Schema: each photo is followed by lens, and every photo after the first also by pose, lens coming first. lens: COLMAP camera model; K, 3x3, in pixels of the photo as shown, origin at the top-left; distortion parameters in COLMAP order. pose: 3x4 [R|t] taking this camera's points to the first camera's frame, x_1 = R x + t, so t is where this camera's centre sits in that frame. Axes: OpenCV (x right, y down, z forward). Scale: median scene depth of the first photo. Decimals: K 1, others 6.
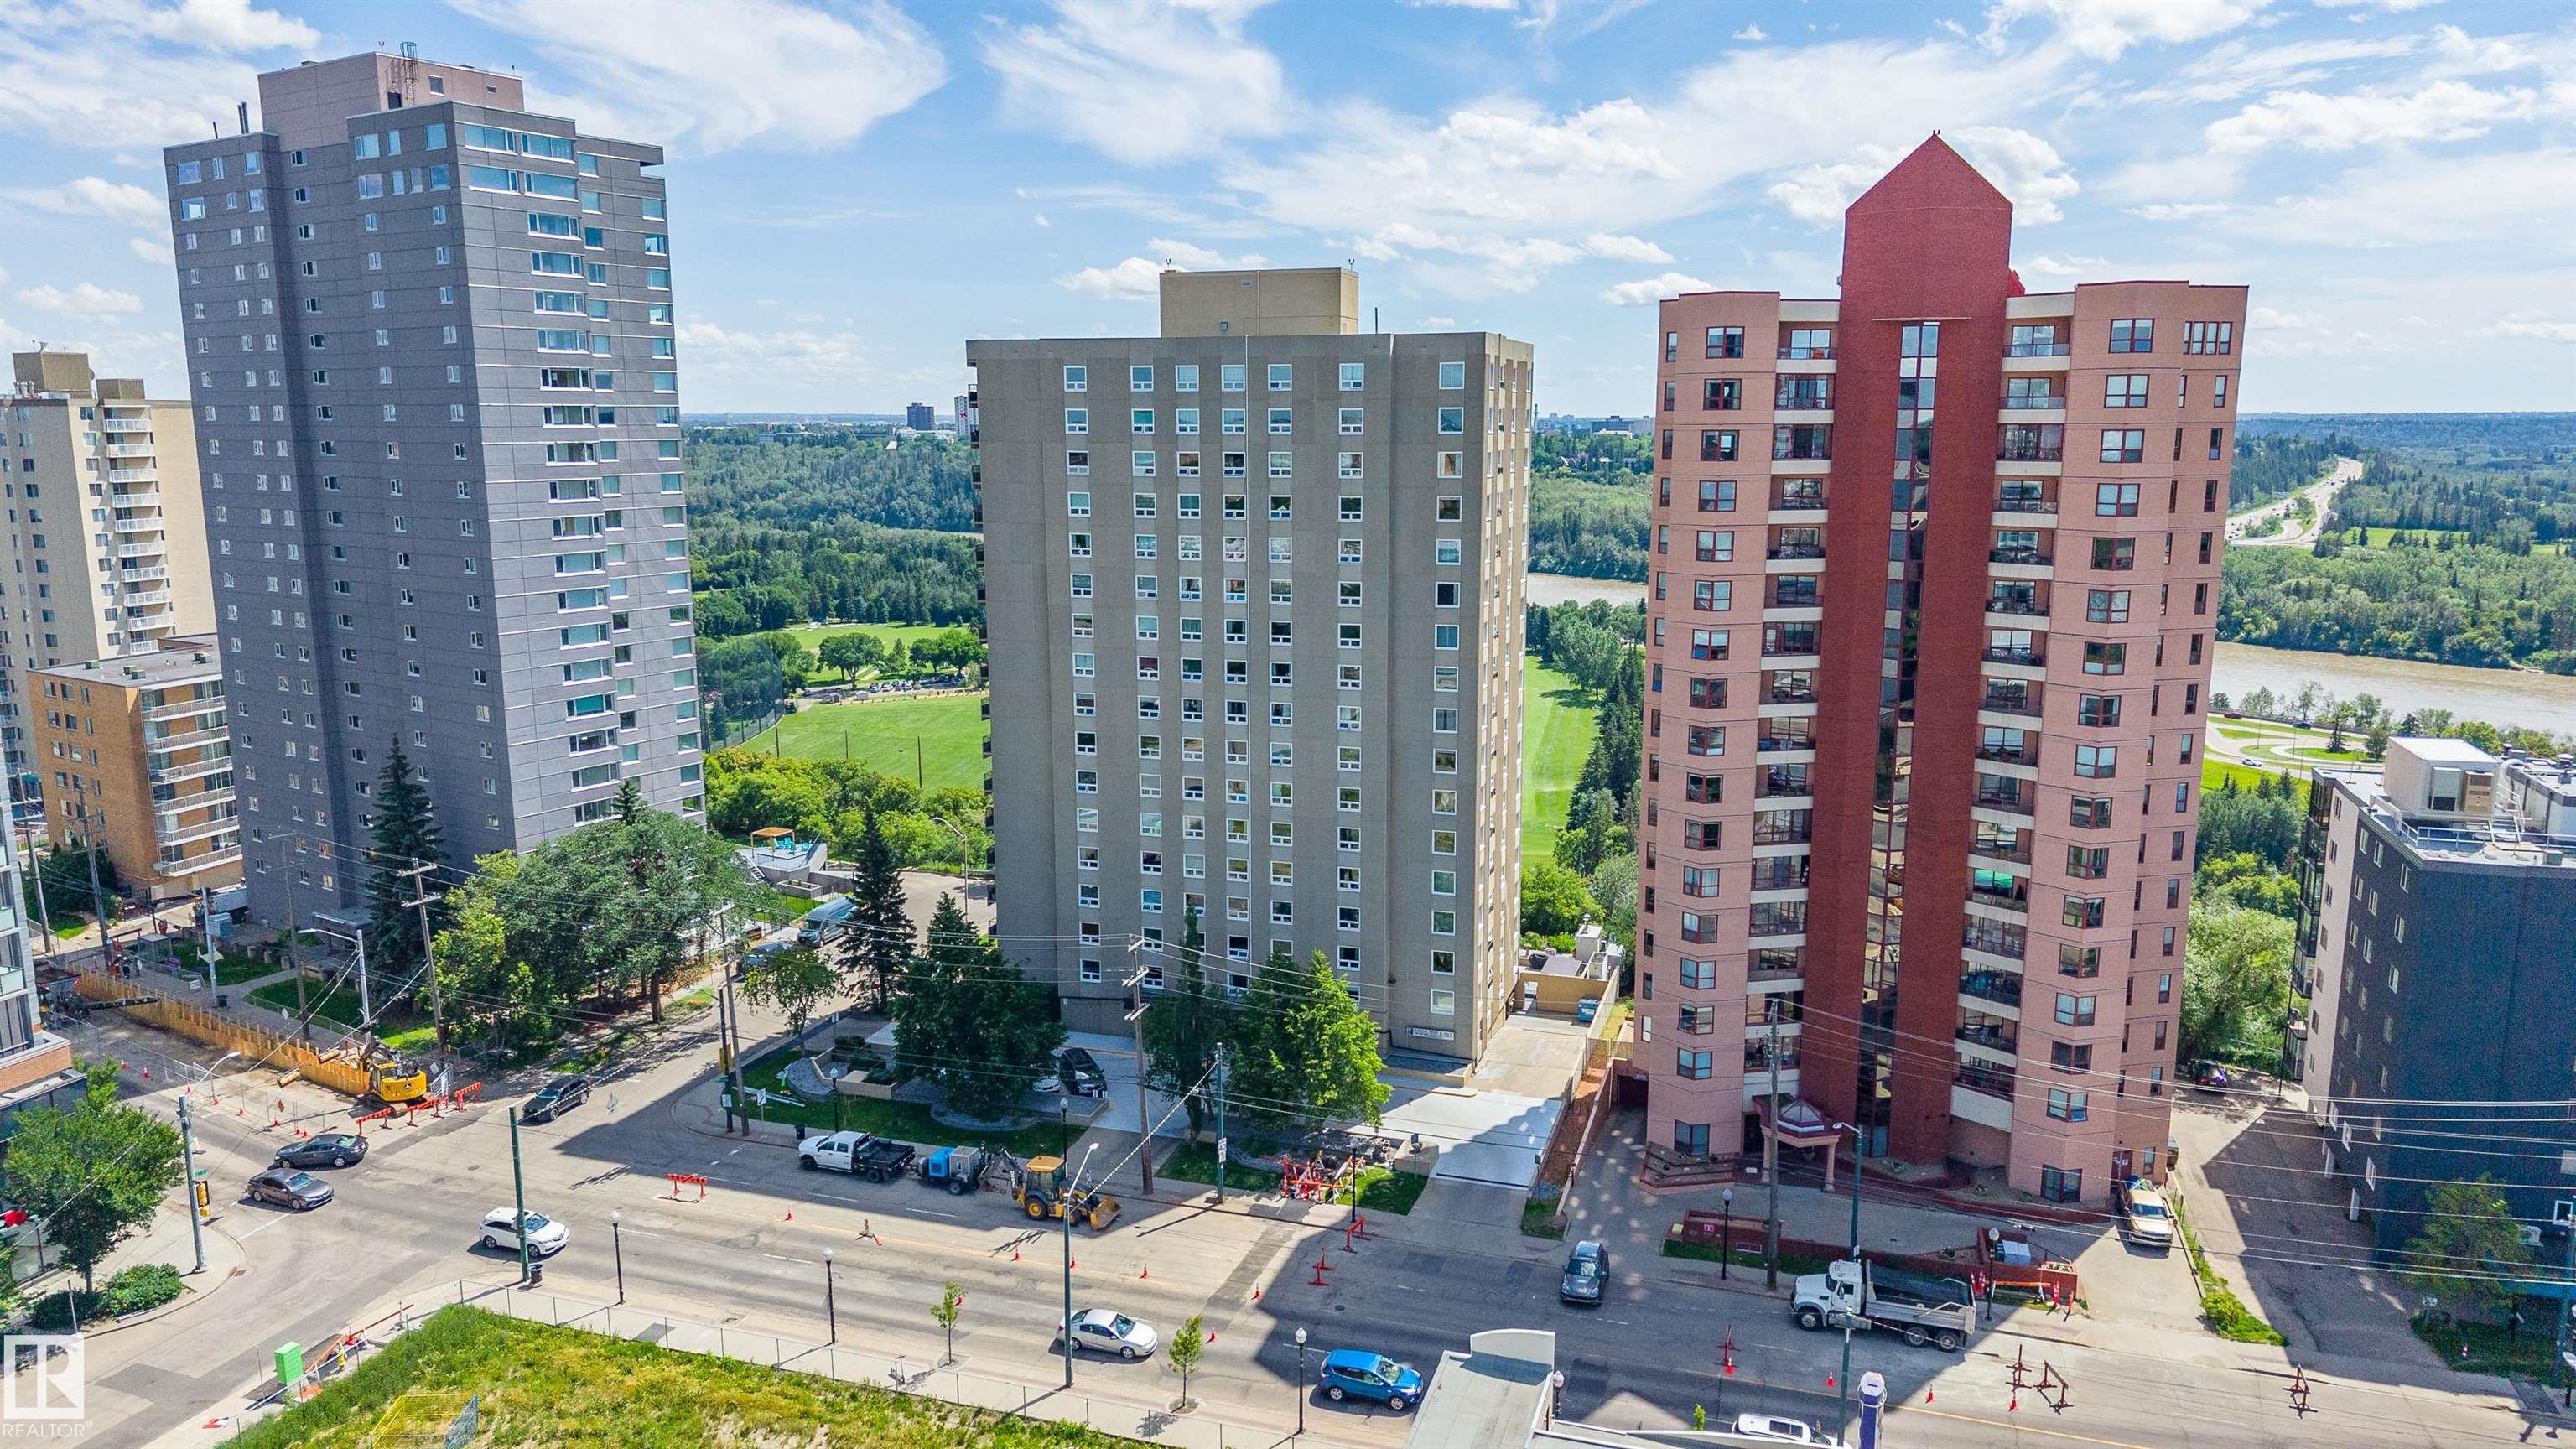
lens RADIAL K [[1721.1, 0, 1290.3], [0, 1721.1, 713.4], [0, 0, 1]] dist [0.006214, -0.000623]
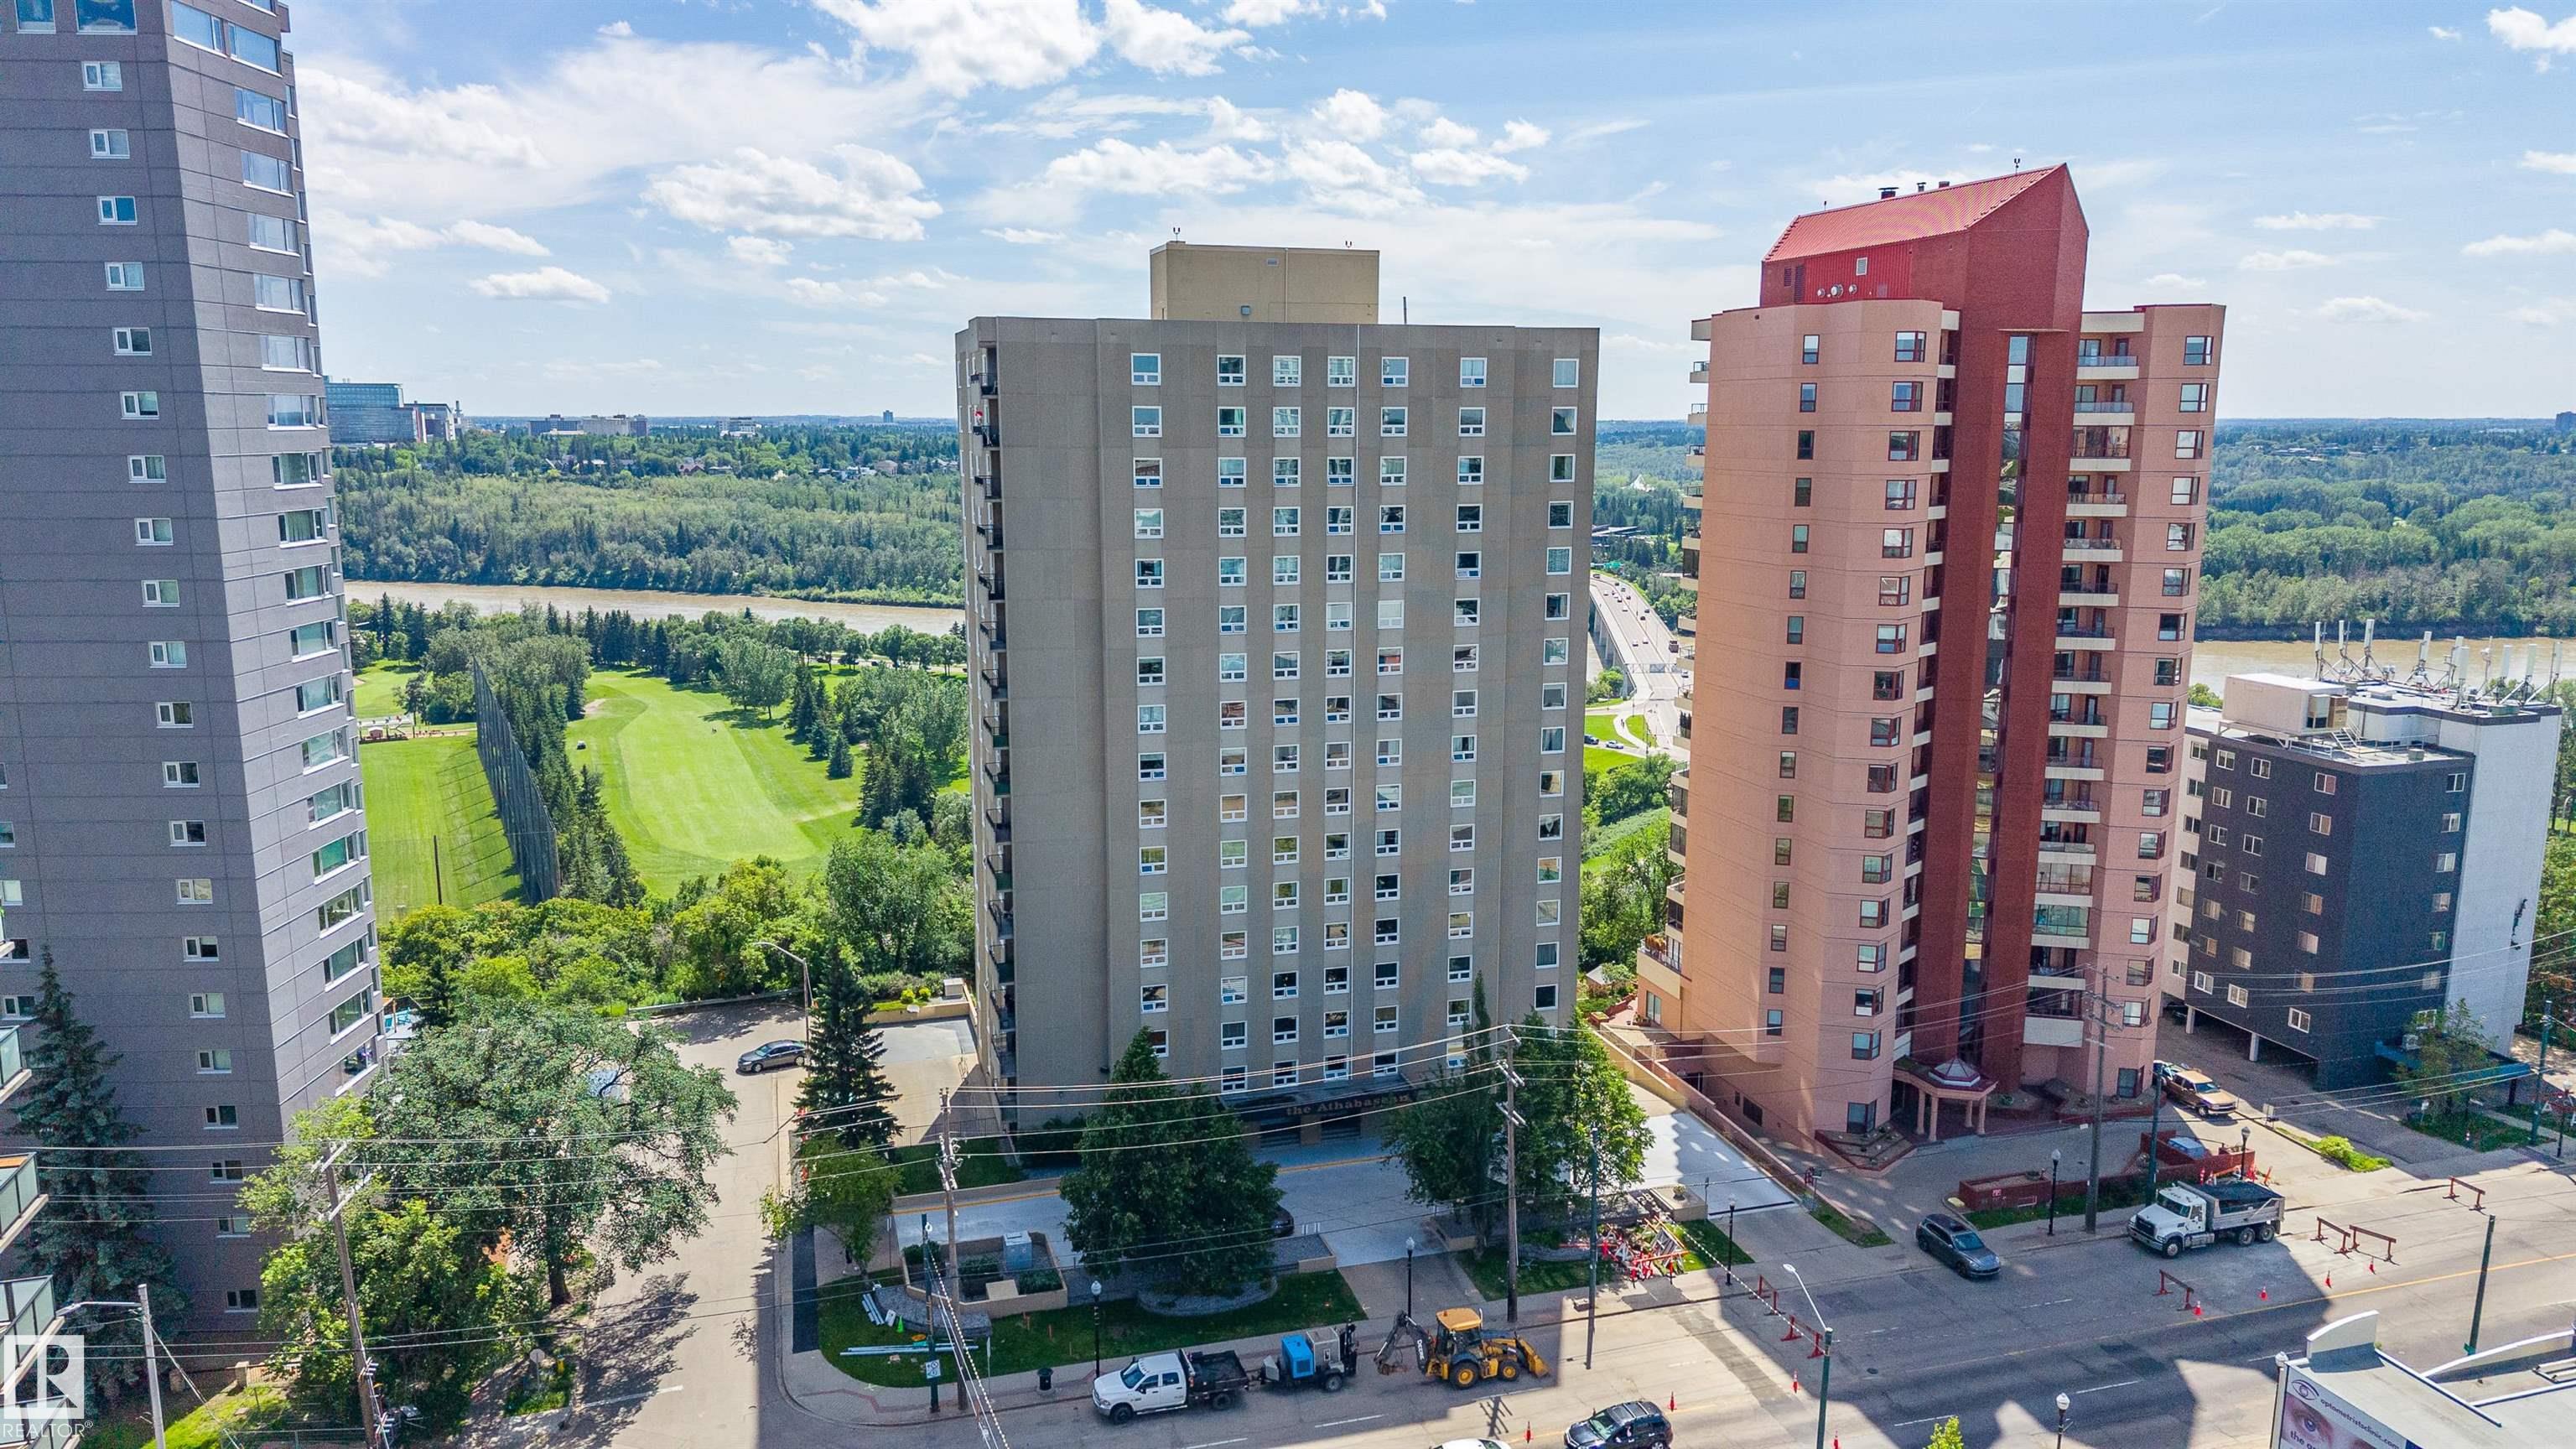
lens RADIAL K [[1705.8, 0, 1288.0], [0, 1705.8, 724.5], [0, 0, 1]] dist [0.022565, -0.030727]
pose [[0.823085, -0.095878, 0.559766, -0.551403], [0.091949, 0.995140, 0.035247, -0.050929], [-0.560425, 0.022459, 0.827900, 0.307355]]
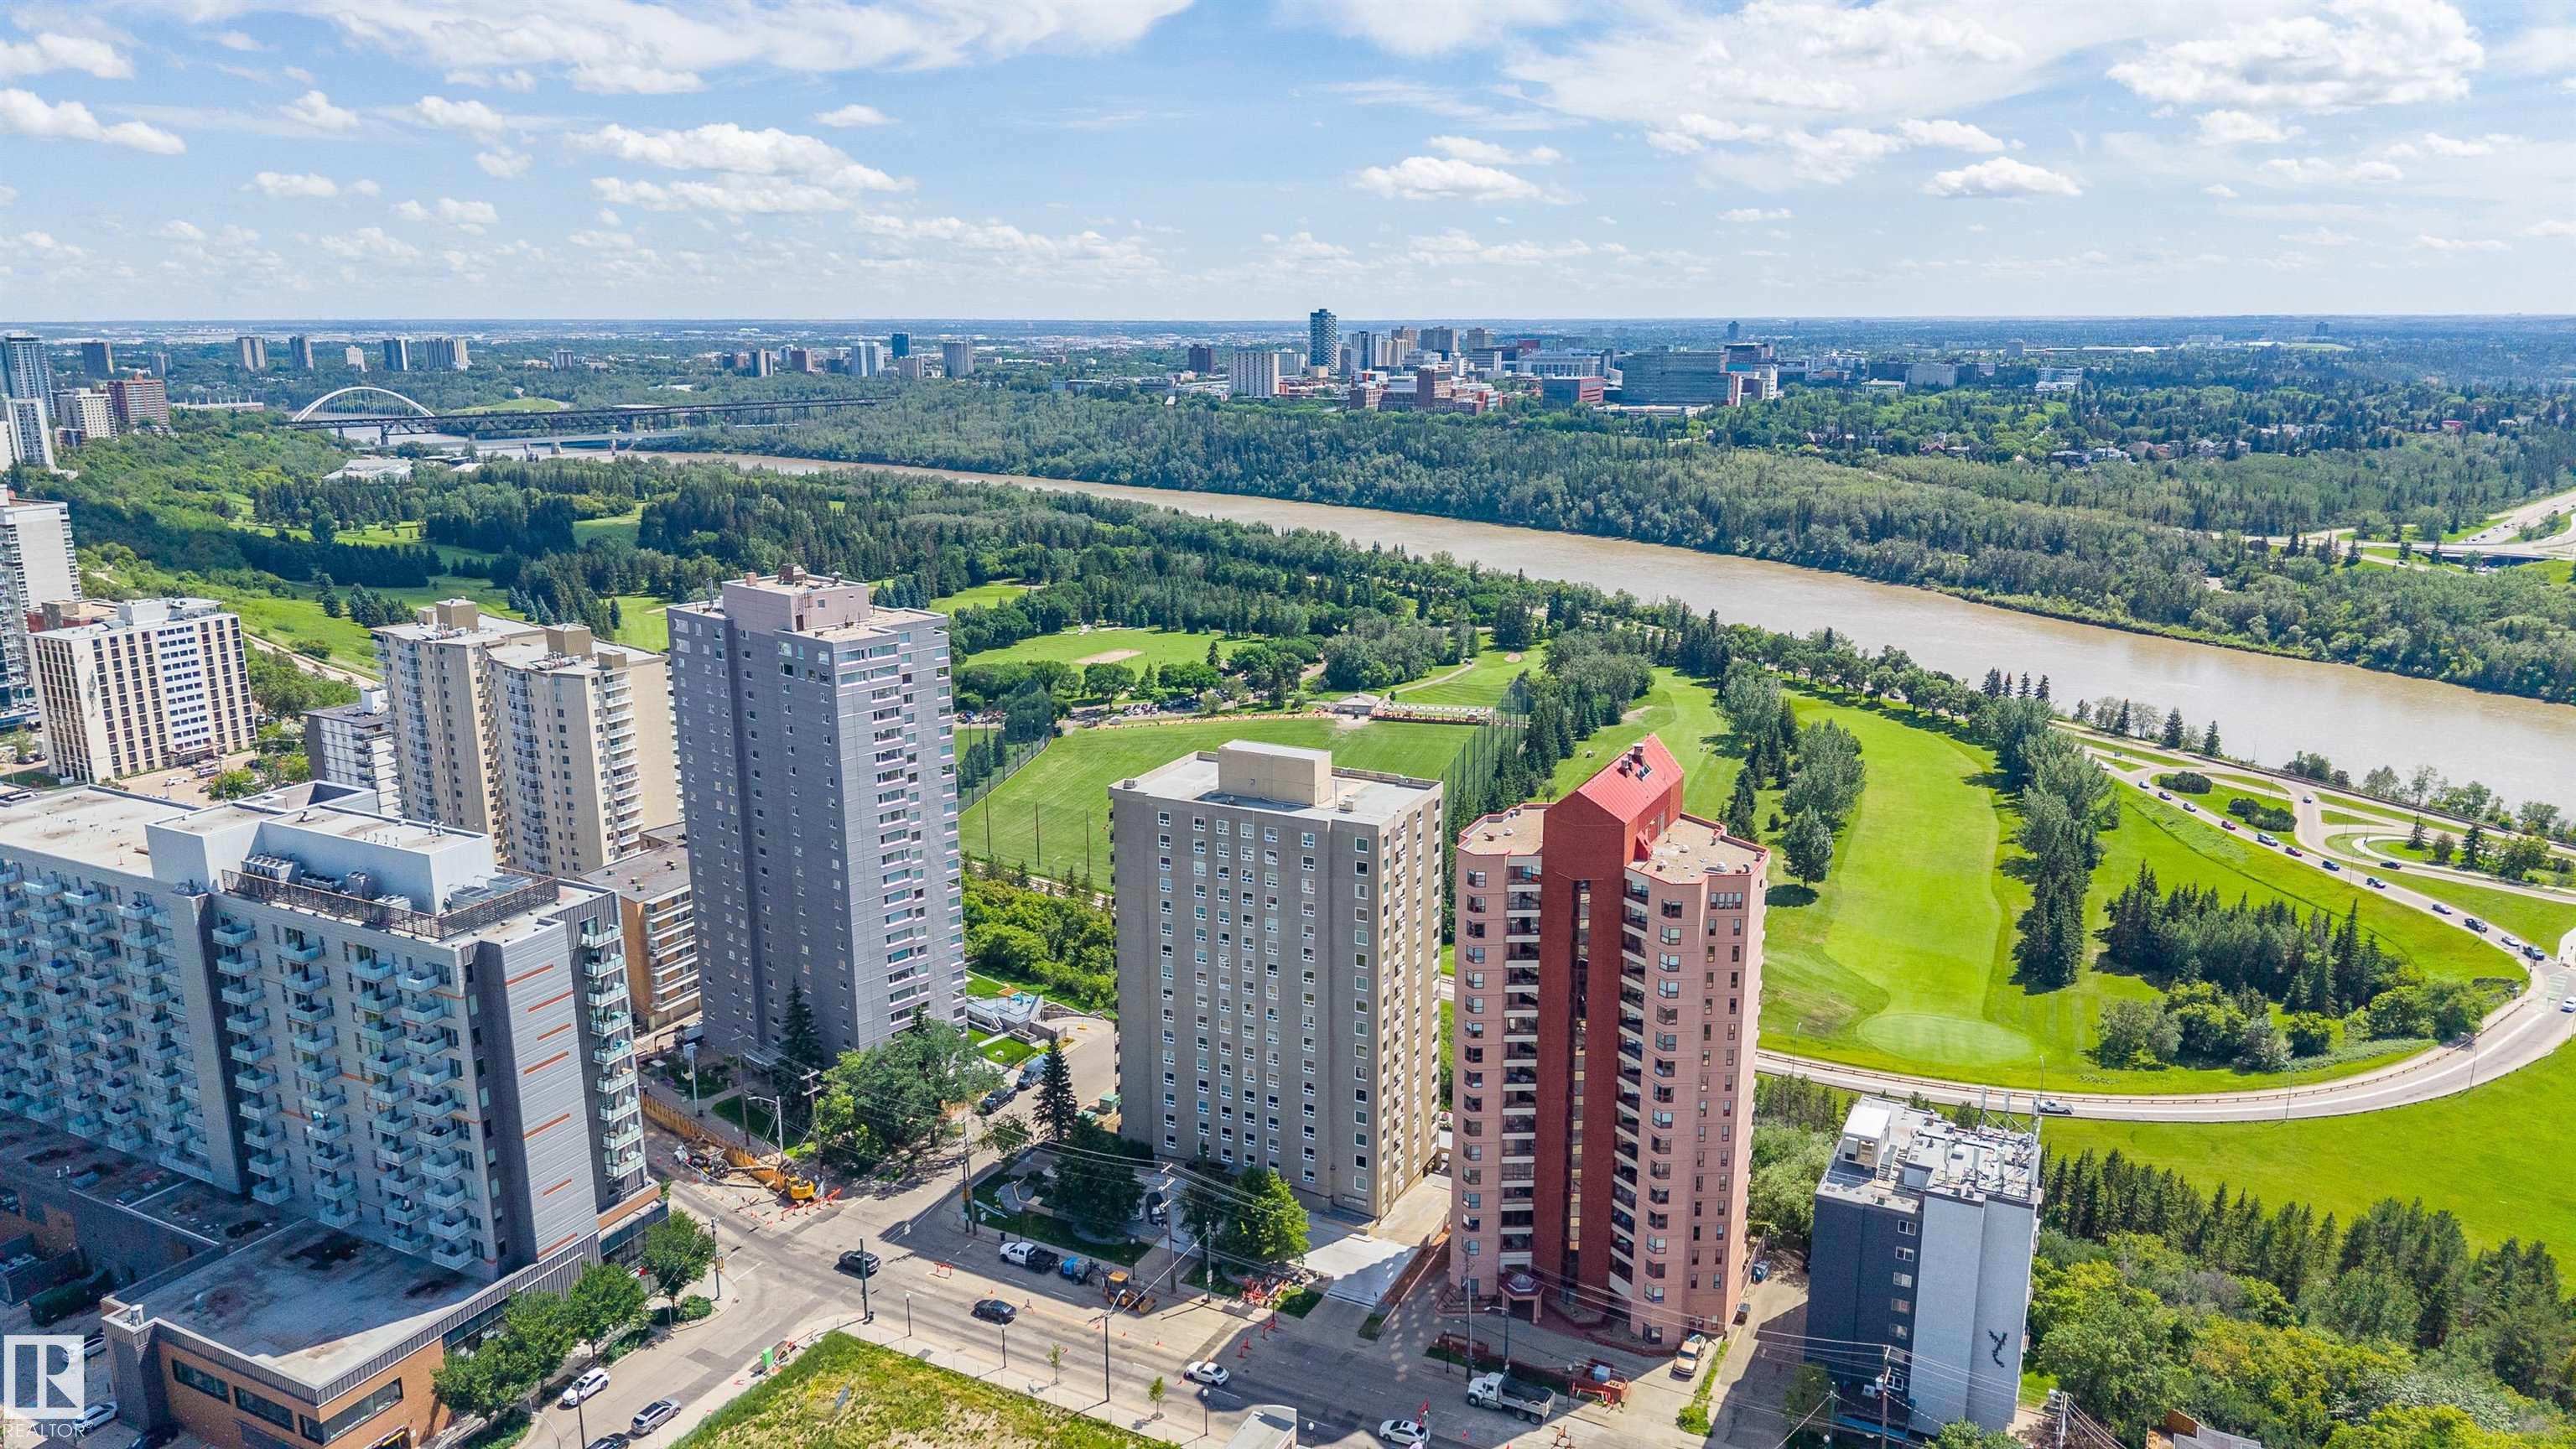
lens RADIAL K [[1705.8, 0, 1288.0], [0, 1705.8, 724.5], [0, 0, 1]] dist [0.022565, -0.030727]
pose [[0.986512, 0.034378, -0.160041, 0.285347], [-0.024812, 0.997805, 0.061392, -0.413095], [0.161800, -0.056593, 0.985199, -0.714101]]
